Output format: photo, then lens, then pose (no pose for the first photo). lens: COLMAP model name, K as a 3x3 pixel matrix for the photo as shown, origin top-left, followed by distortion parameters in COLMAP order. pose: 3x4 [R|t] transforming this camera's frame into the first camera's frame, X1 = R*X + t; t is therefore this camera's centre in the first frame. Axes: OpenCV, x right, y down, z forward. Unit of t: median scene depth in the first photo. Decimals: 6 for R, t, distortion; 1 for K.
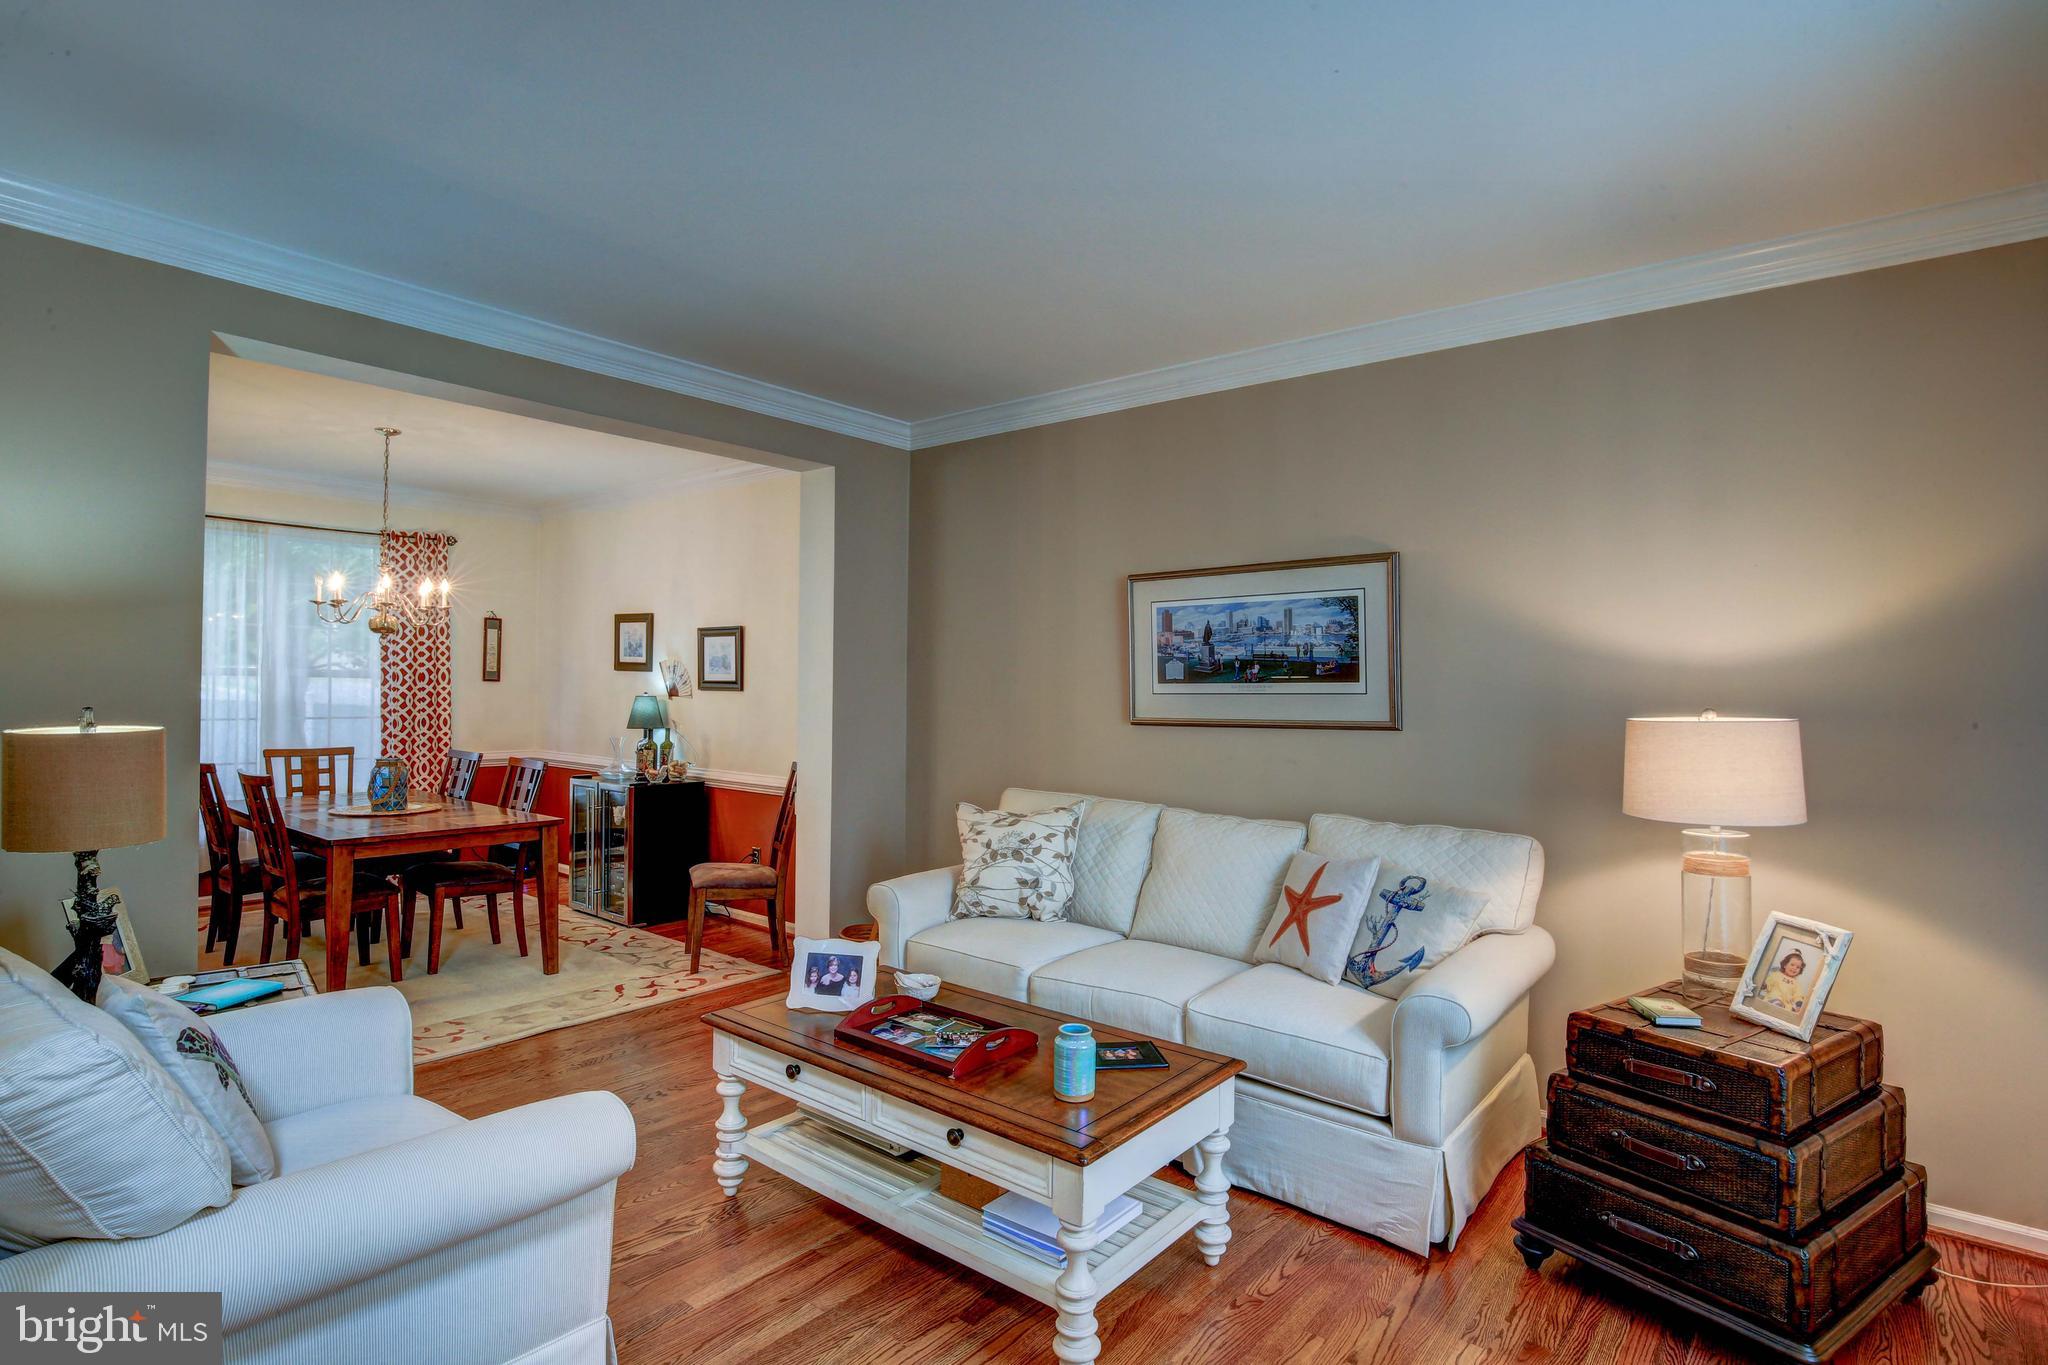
lens RADIAL K [[1029.4, 0, 1013.6], [0, 1029.4, 675.3], [0, 0, 1]] dist [-0.032678, 0.009487]
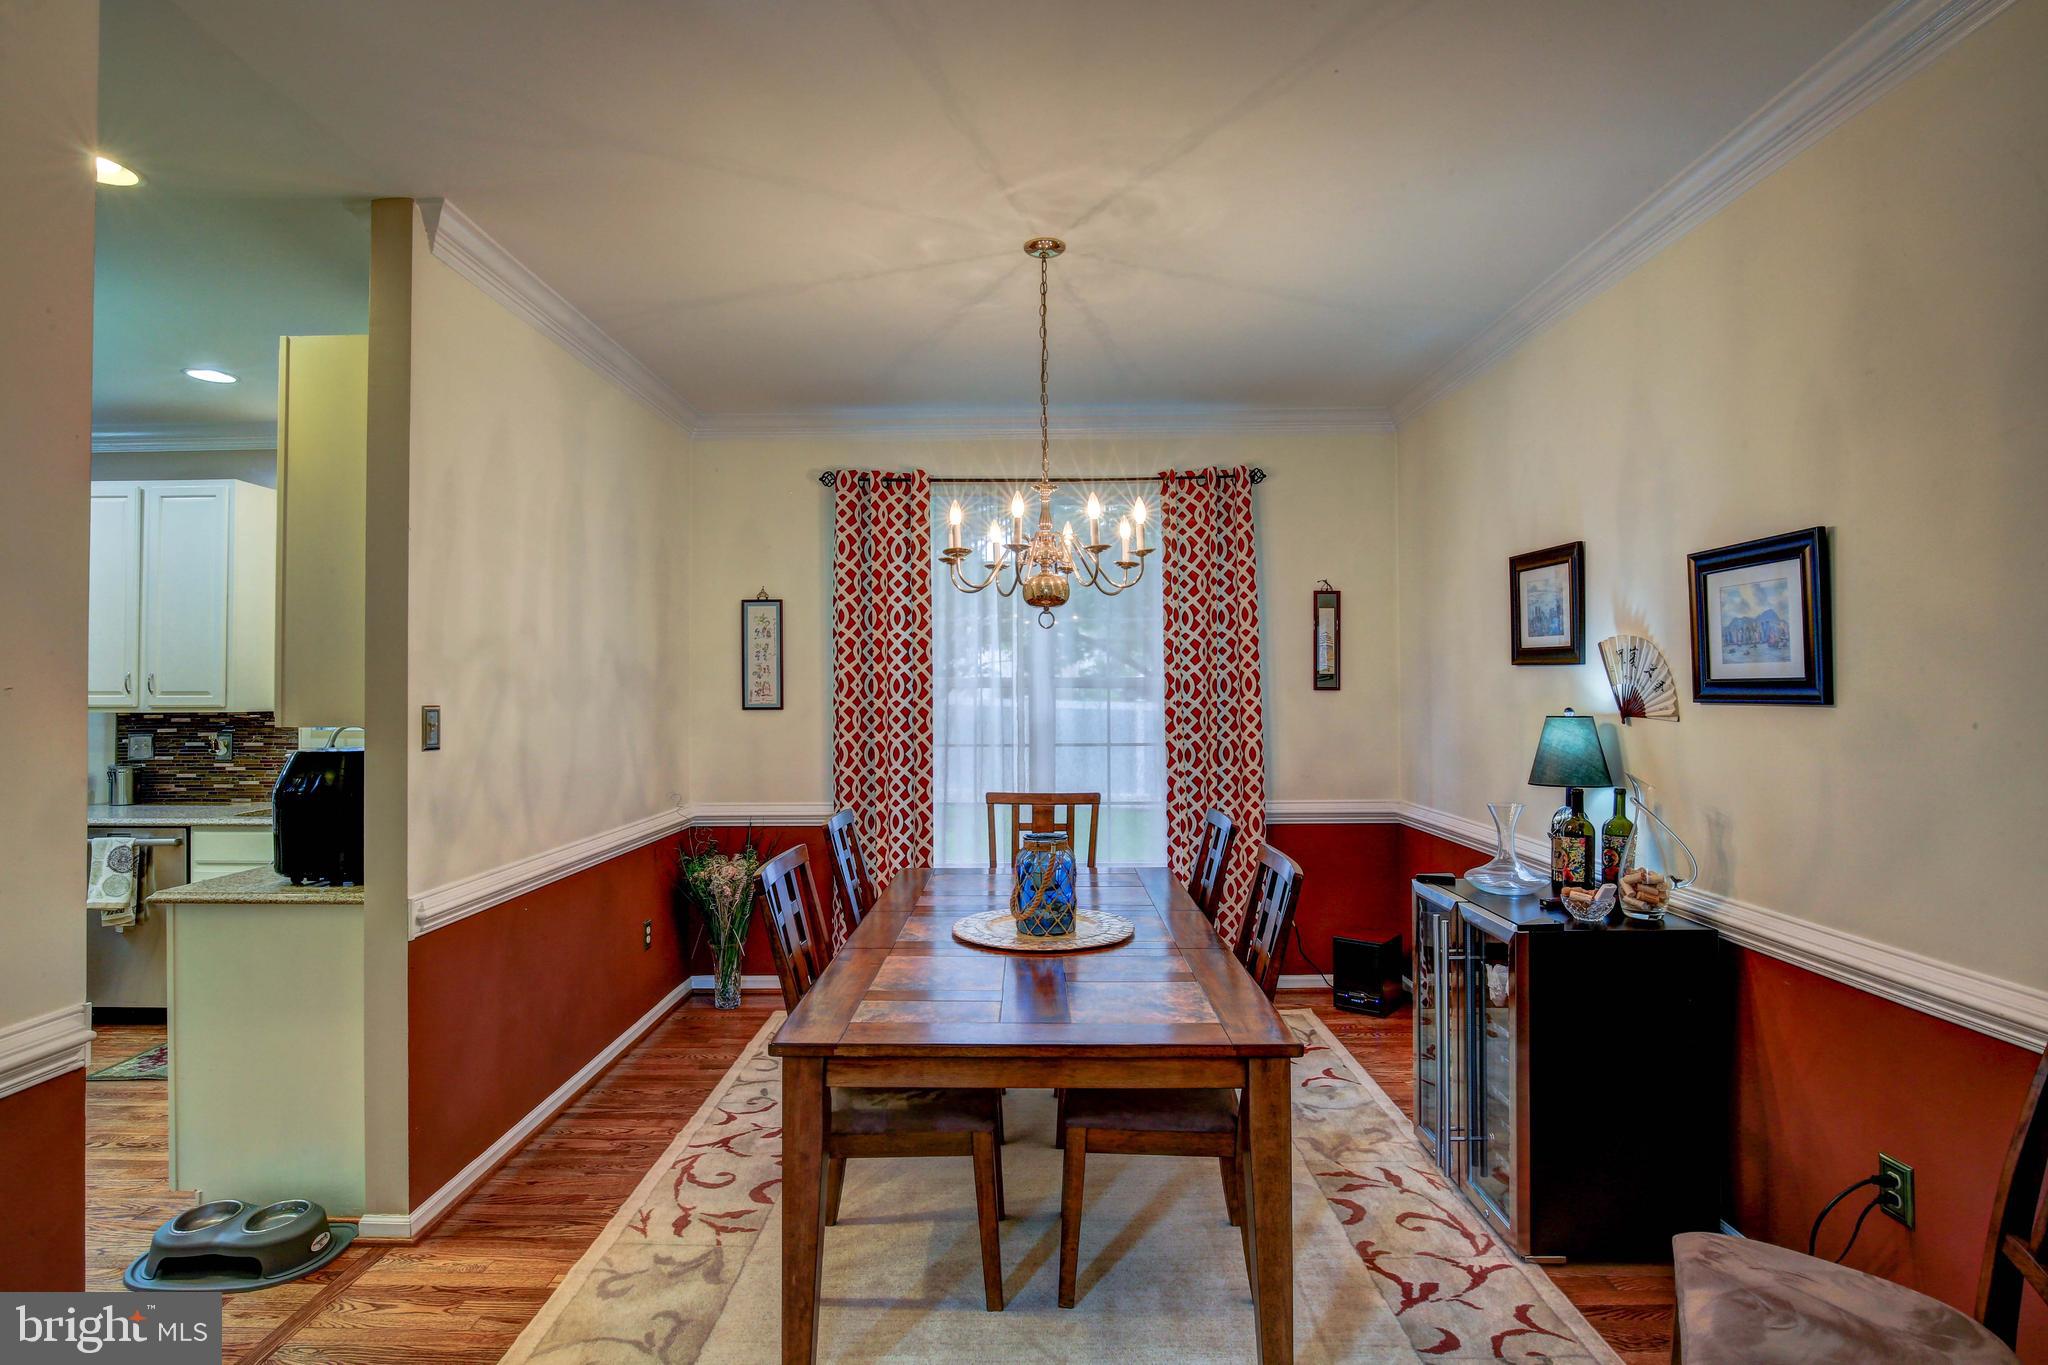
lens RADIAL K [[1029.4, 0, 1013.6], [0, 1029.4, 675.3], [0, 0, 1]] dist [-0.032678, 0.009487]
pose [[0.627803, -0.026780, -0.777912, -0.264867], [0.019872, 0.999634, -0.018375, 0.008780], [0.778119, -0.003923, 0.628105, 0.872091]]
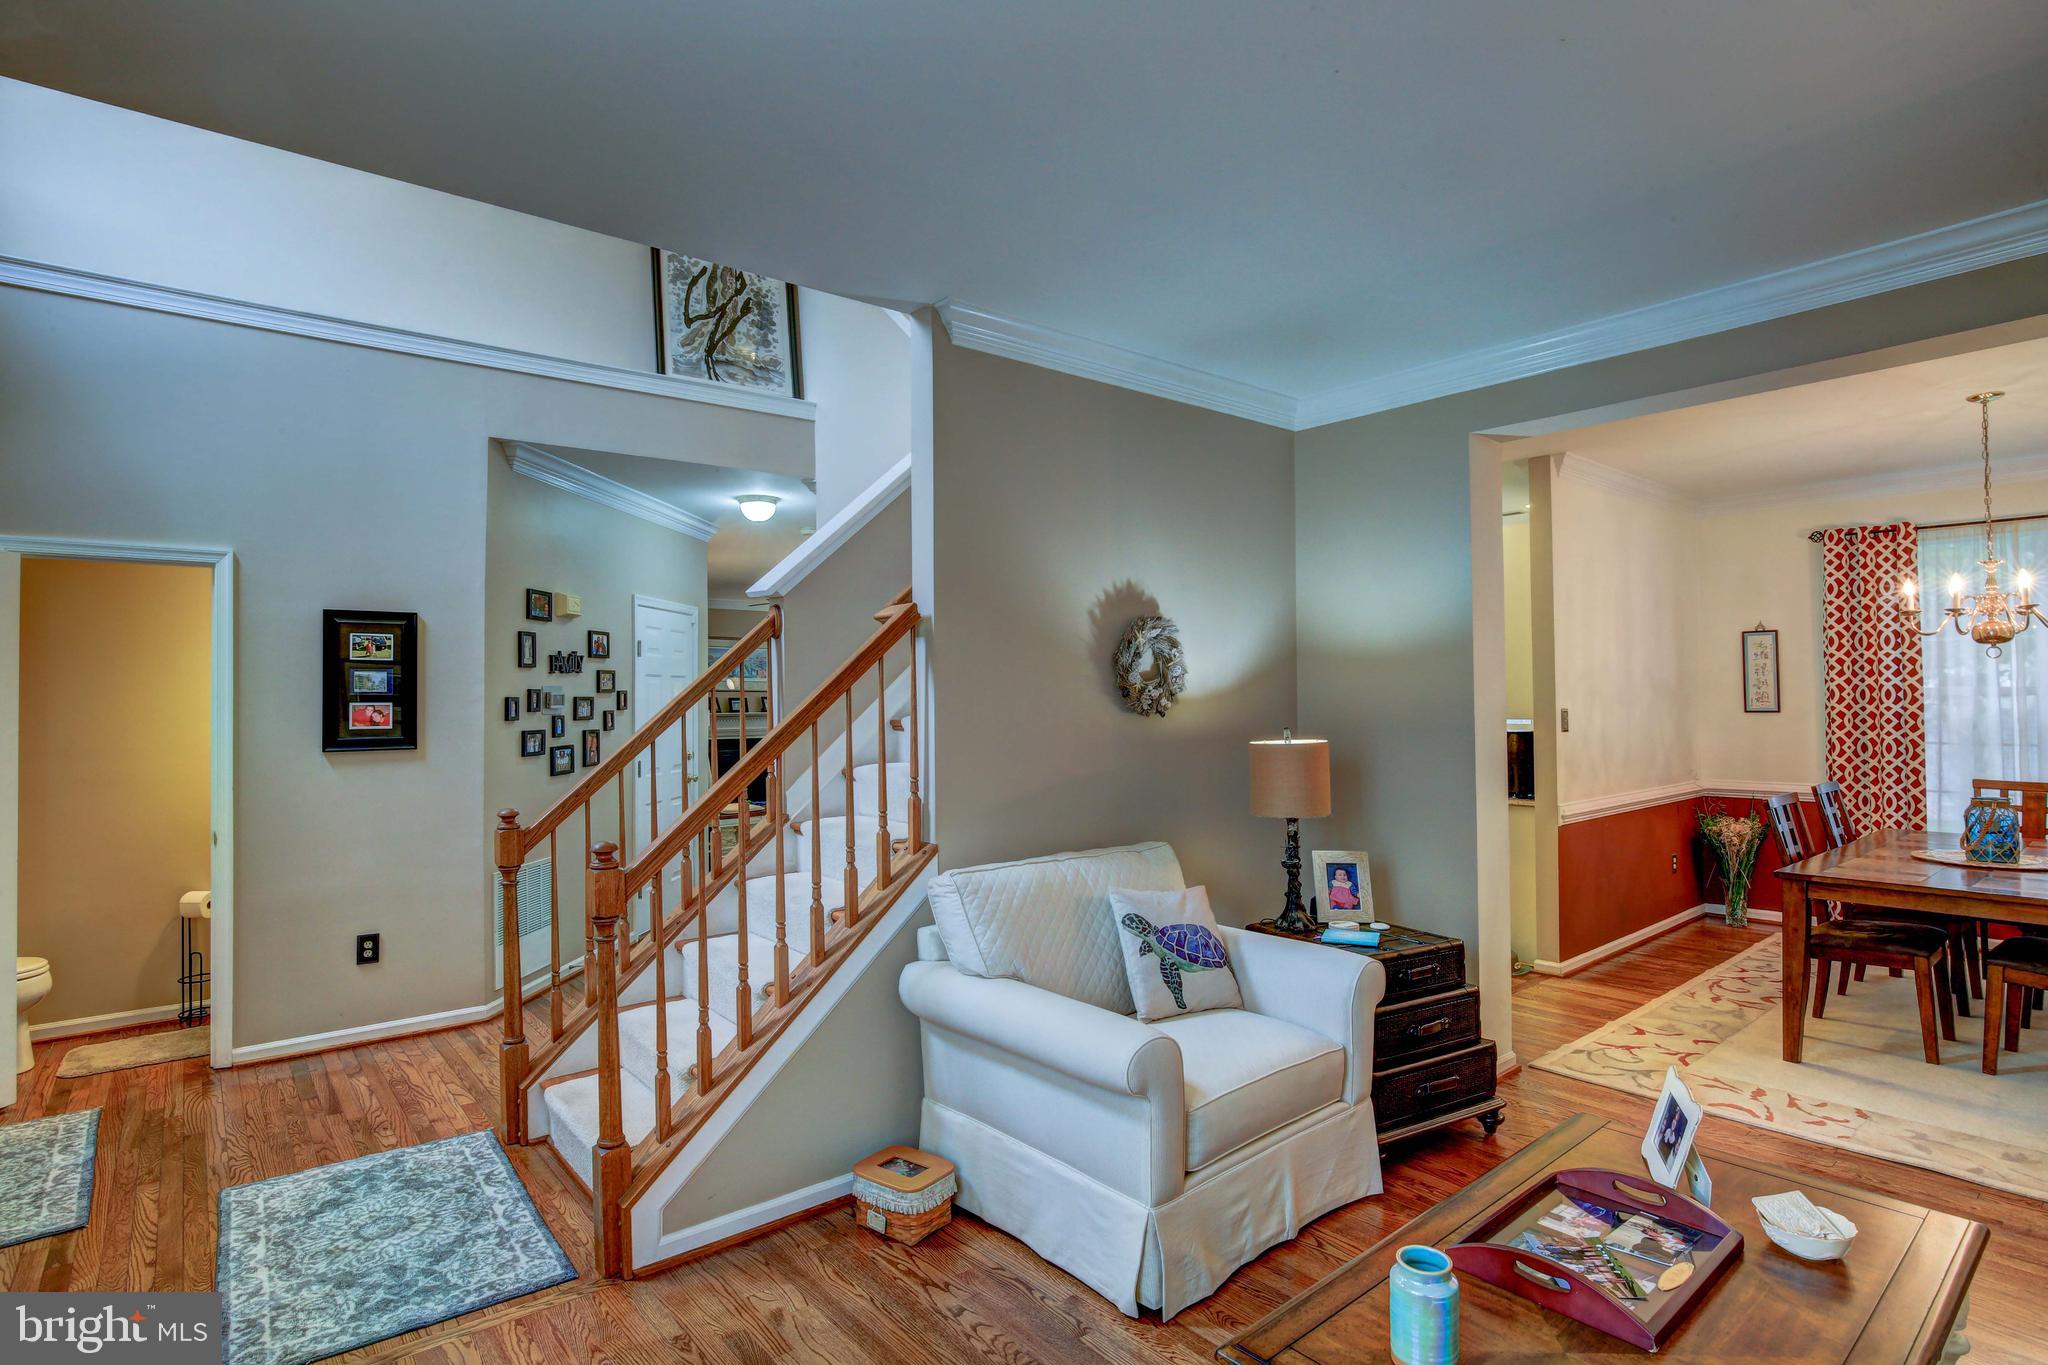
lens RADIAL K [[1029.4, 0, 1013.6], [0, 1029.4, 675.3], [0, 0, 1]] dist [-0.032678, 0.009487]
pose [[-0.188747, -0.033133, -0.981467, 0.442872], [0.016654, 0.999179, -0.036934, 0.001360], [0.981884, -0.023317, -0.188040, 0.524776]]
